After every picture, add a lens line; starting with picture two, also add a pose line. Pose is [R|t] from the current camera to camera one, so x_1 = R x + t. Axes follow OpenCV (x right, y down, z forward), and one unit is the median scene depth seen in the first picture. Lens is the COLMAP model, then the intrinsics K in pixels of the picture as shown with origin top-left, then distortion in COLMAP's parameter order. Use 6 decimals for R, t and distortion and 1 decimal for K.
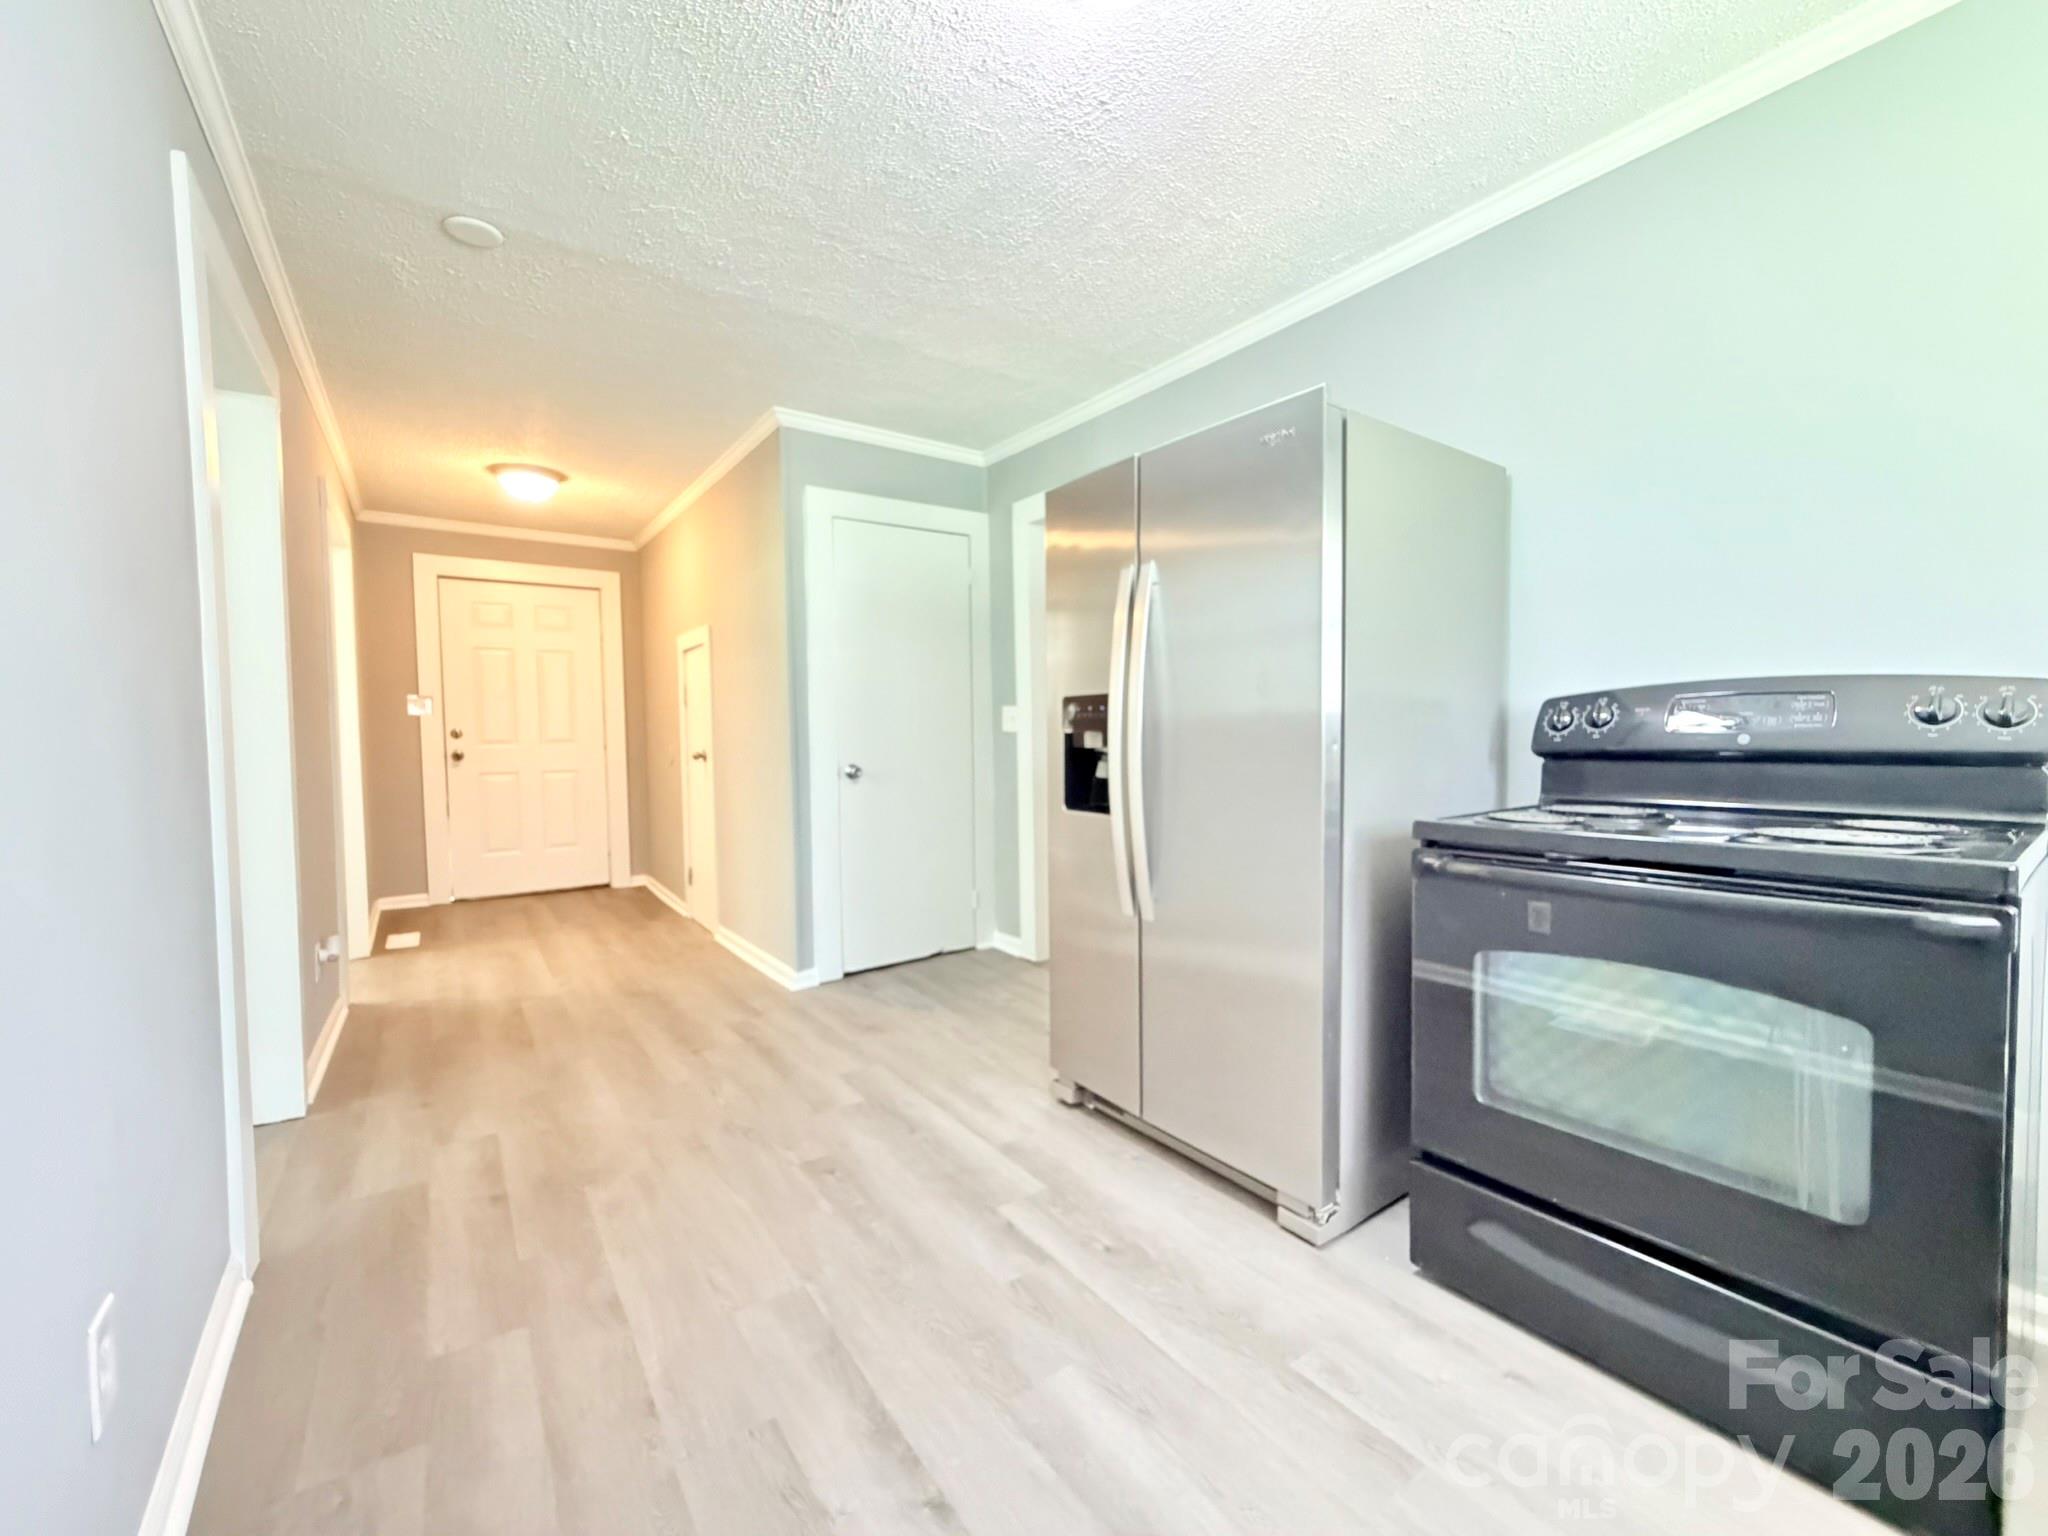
lens RADIAL K [[825.0, 0, 1018.1], [0, 825.0, 768.0], [0, 0, 1]] dist [0.000526, 0.000103]
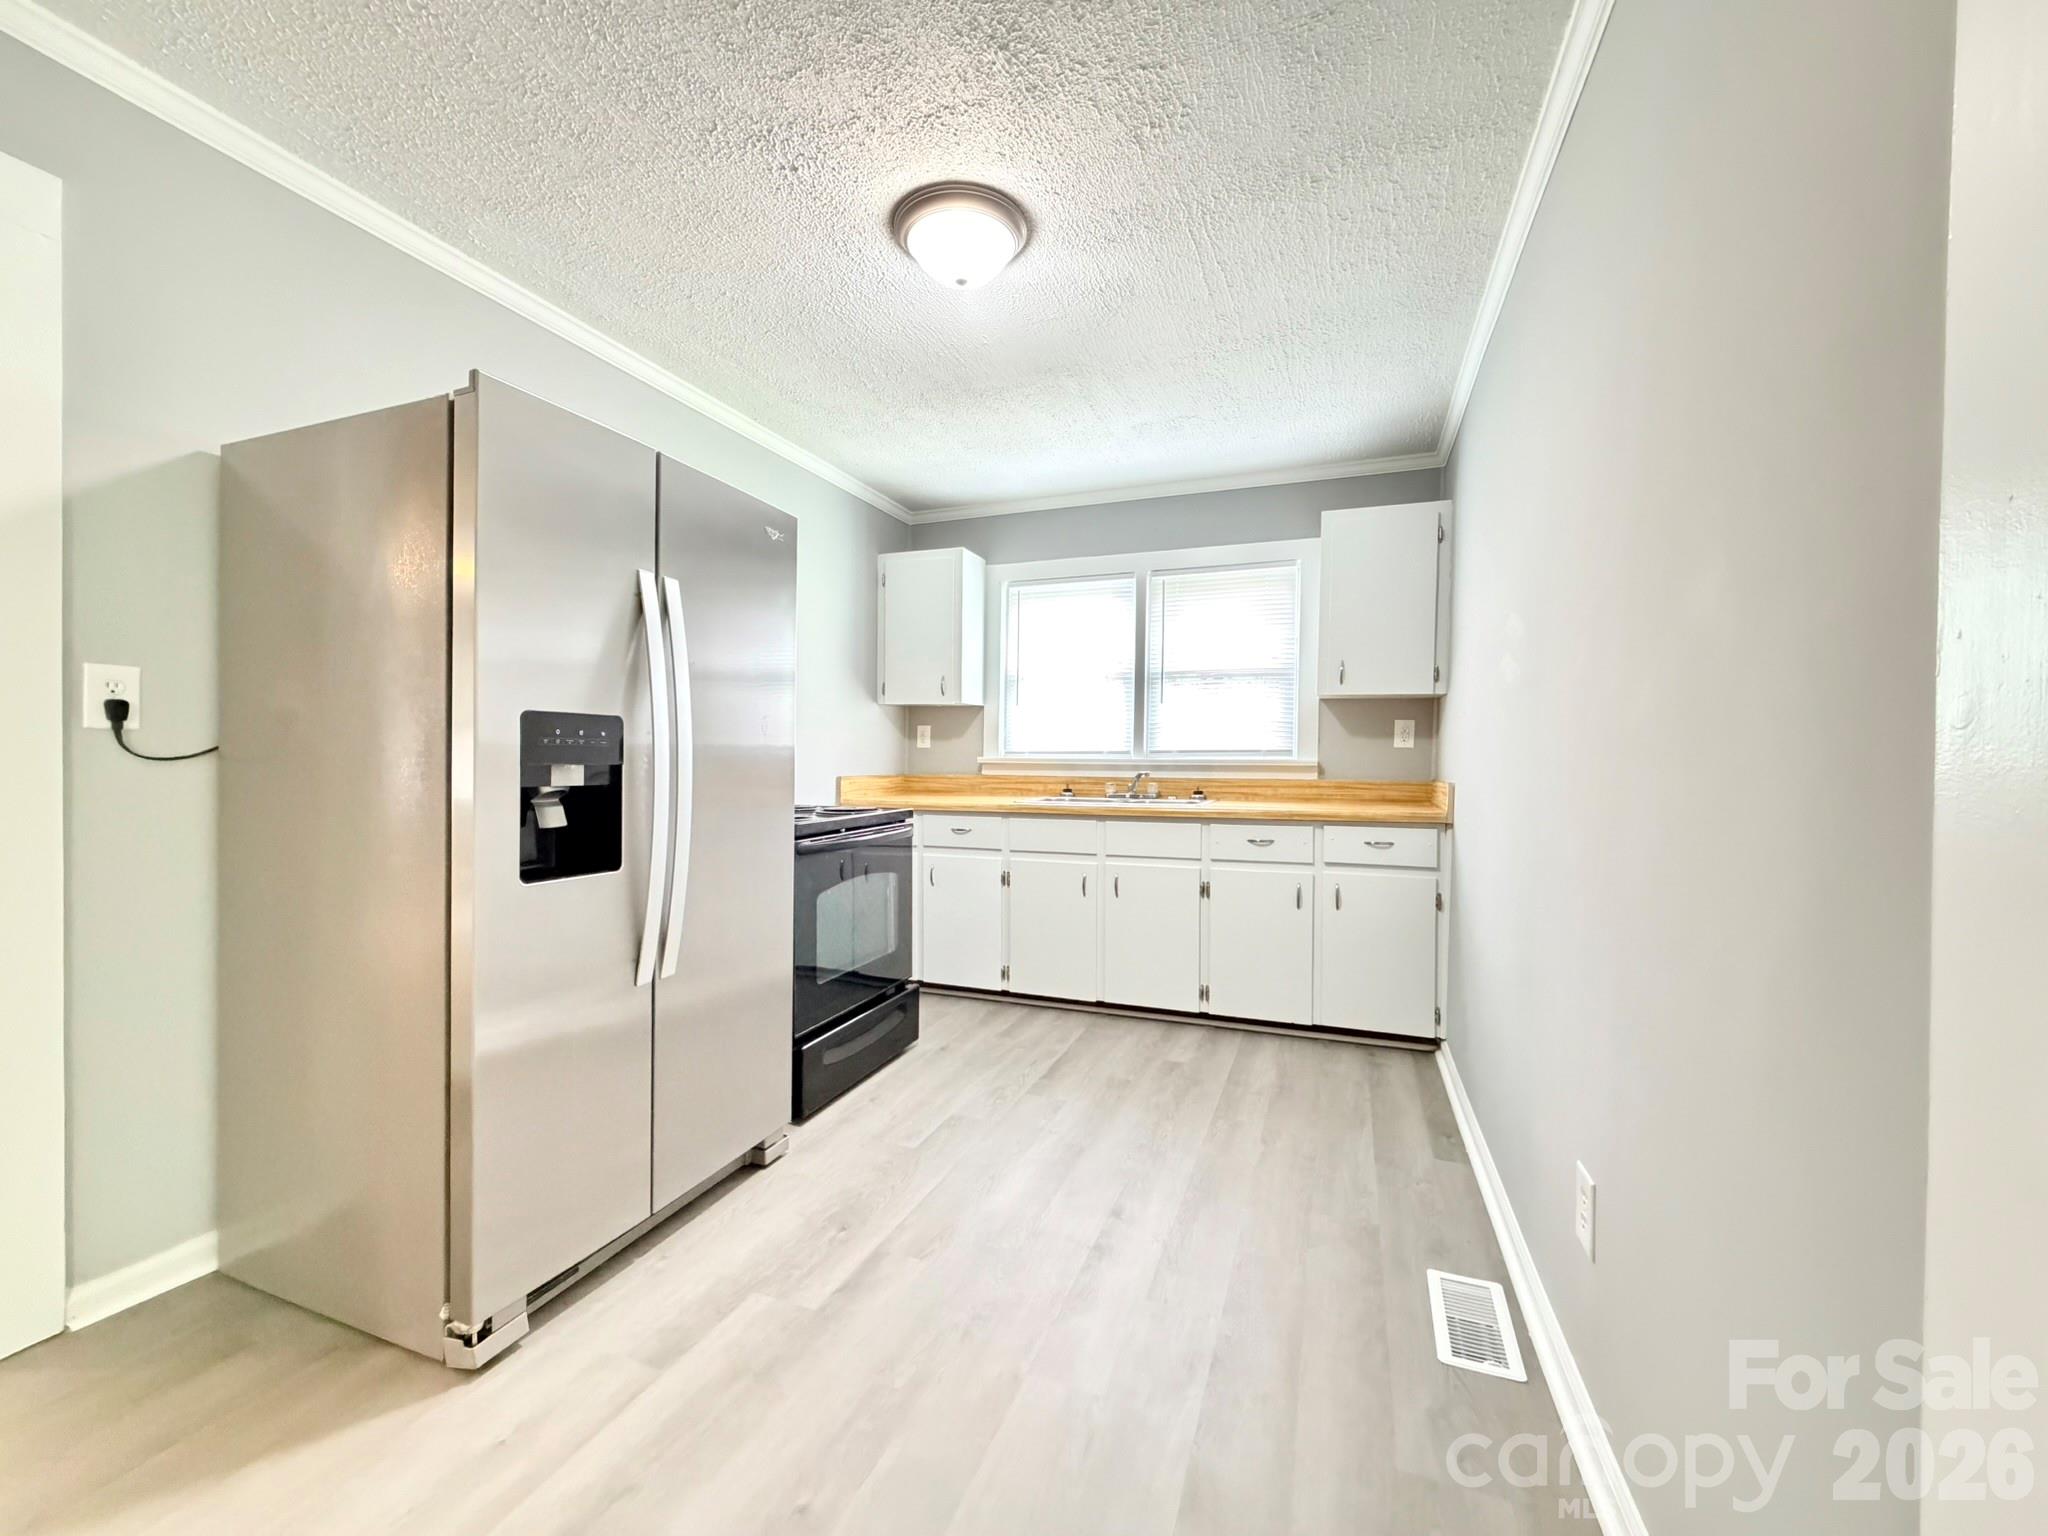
lens RADIAL K [[819.2, 0, 1020.9], [0, 819.2, 767.2], [0, 0, 1]] dist [-0.000145, 0.000088]
pose [[-0.548785, -0.003736, 0.835955, -0.473203], [0.032107, 0.999158, 0.025543, -0.030696], [-0.835347, 0.040857, -0.548203, 0.691004]]
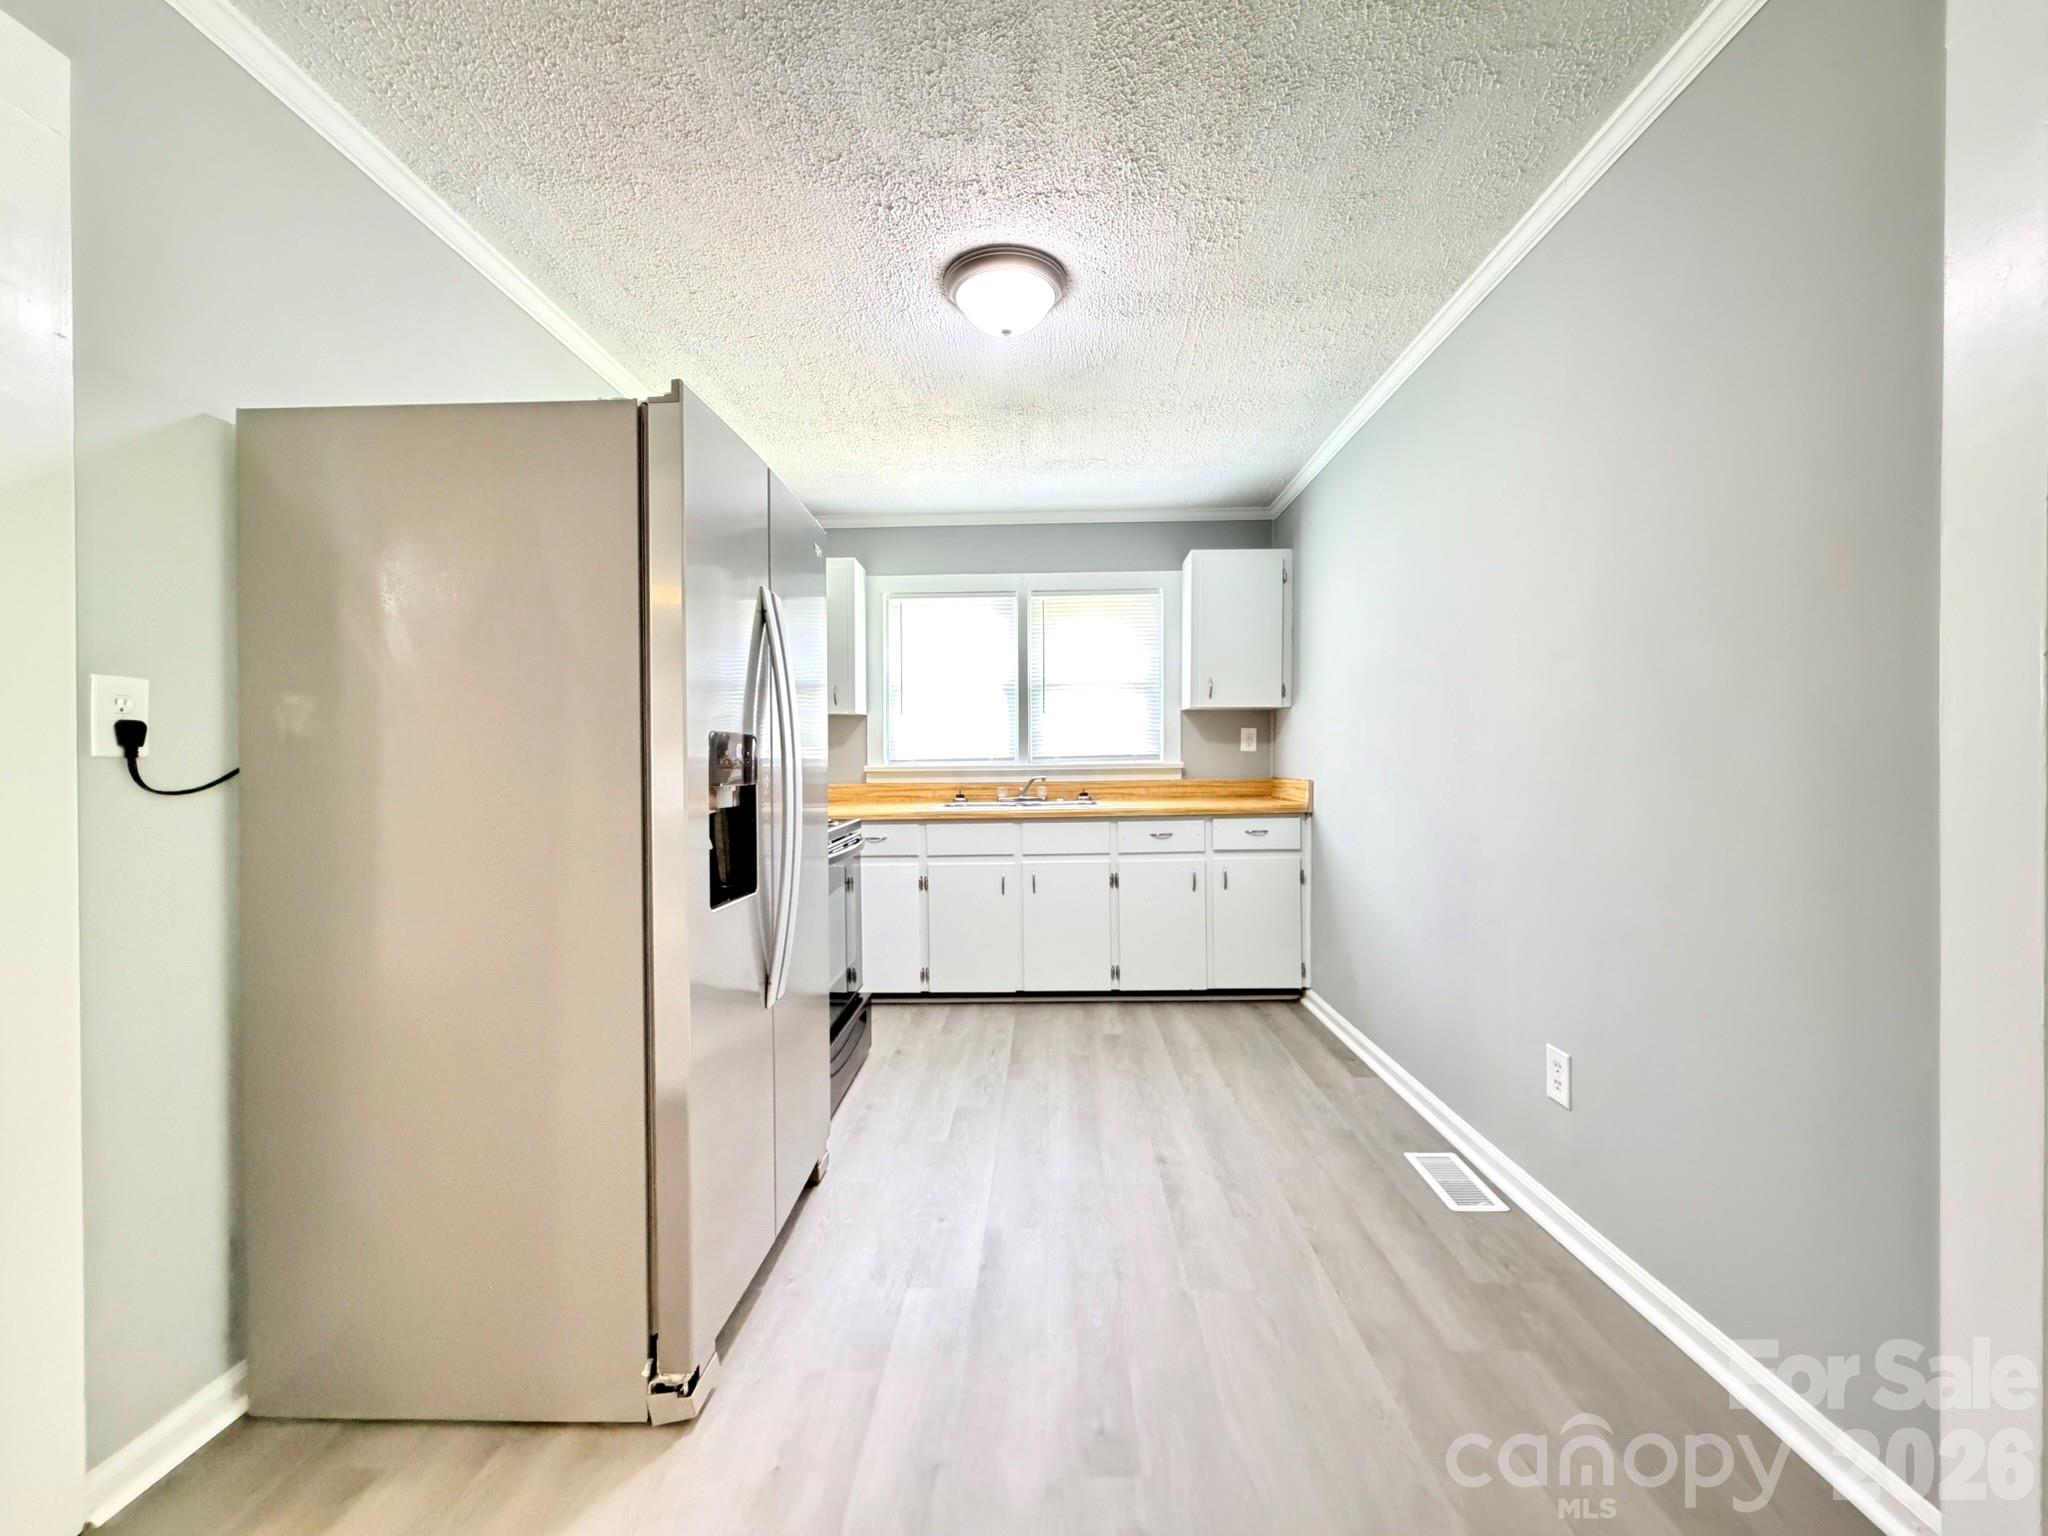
lens RADIAL K [[819.2, 0, 1020.9], [0, 819.2, 767.2], [0, 0, 1]] dist [-0.000145, 0.000088]
pose [[-0.795542, 0.013961, 0.605737, -0.347608], [0.043959, 0.998430, 0.034721, -0.047462], [-0.604302, 0.054249, -0.794907, 0.912836]]
